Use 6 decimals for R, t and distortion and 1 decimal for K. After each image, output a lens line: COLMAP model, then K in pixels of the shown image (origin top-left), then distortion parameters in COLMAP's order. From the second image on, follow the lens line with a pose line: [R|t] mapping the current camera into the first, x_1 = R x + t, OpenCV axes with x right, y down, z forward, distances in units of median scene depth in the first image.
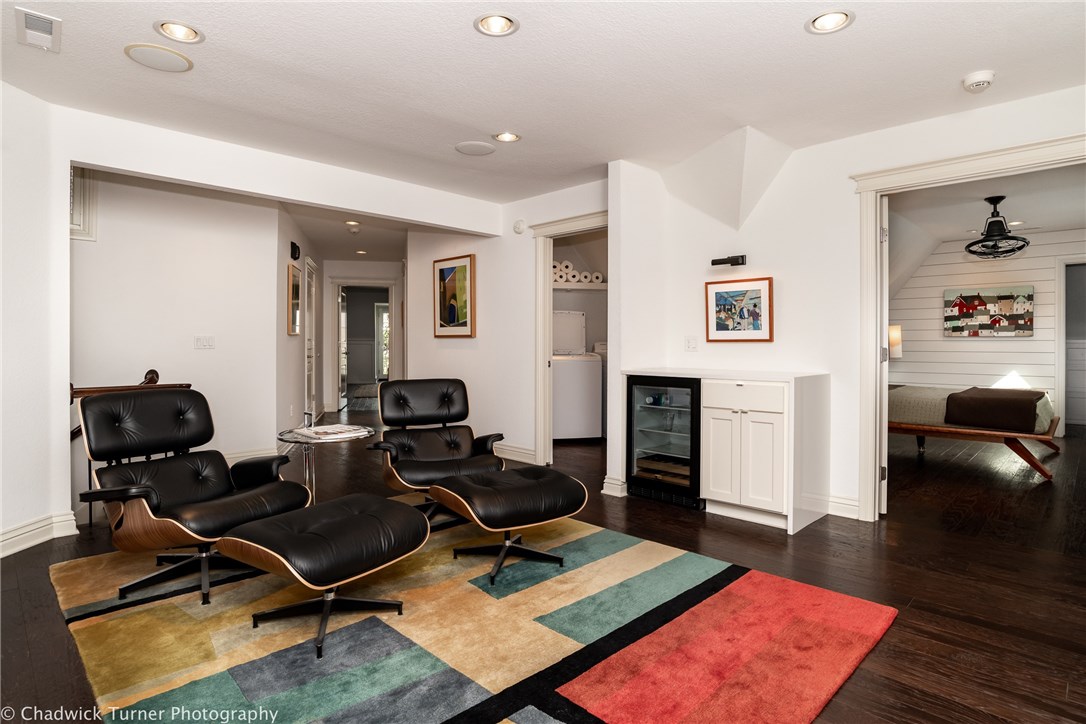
lens RADIAL K [[579.4, 0, 546.0], [0, 579.4, 343.4], [0, 0, 1]] dist [-0.015753, 0.000140]
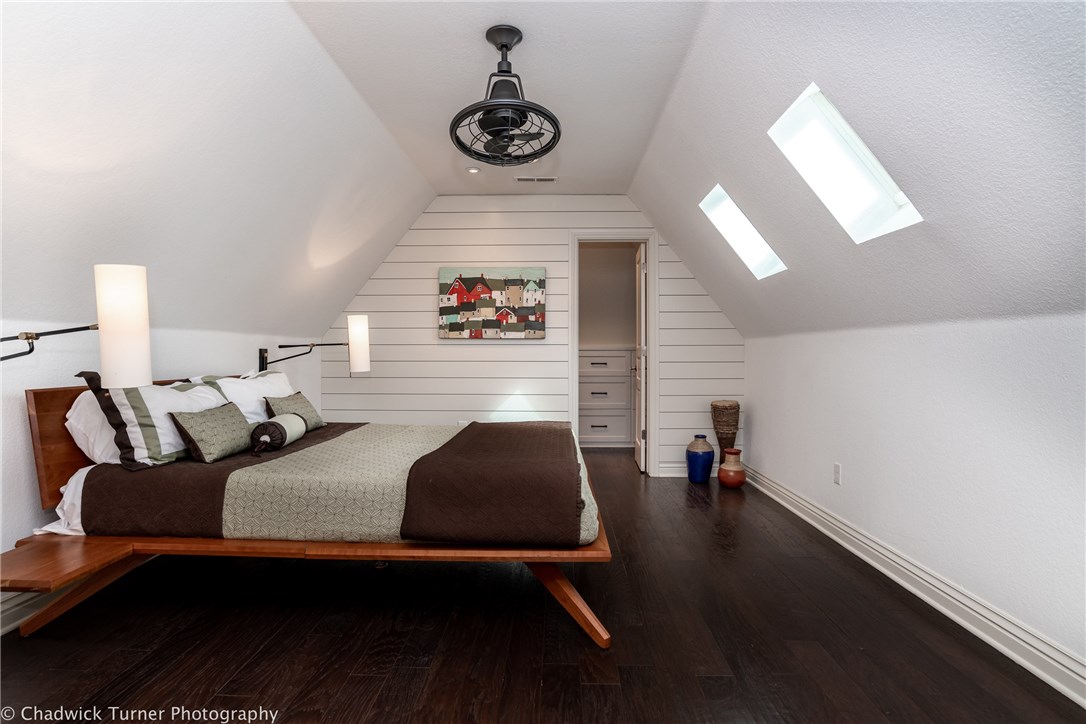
lens RADIAL K [[579.4, 0, 546.0], [0, 579.4, 343.4], [0, 0, 1]] dist [-0.015753, 0.000140]
pose [[0.736677, 0.007241, 0.676207, 0.355983], [0.000357, 0.999938, -0.011097, 0.001262], [-0.676245, 0.008417, 0.736629, 0.457575]]
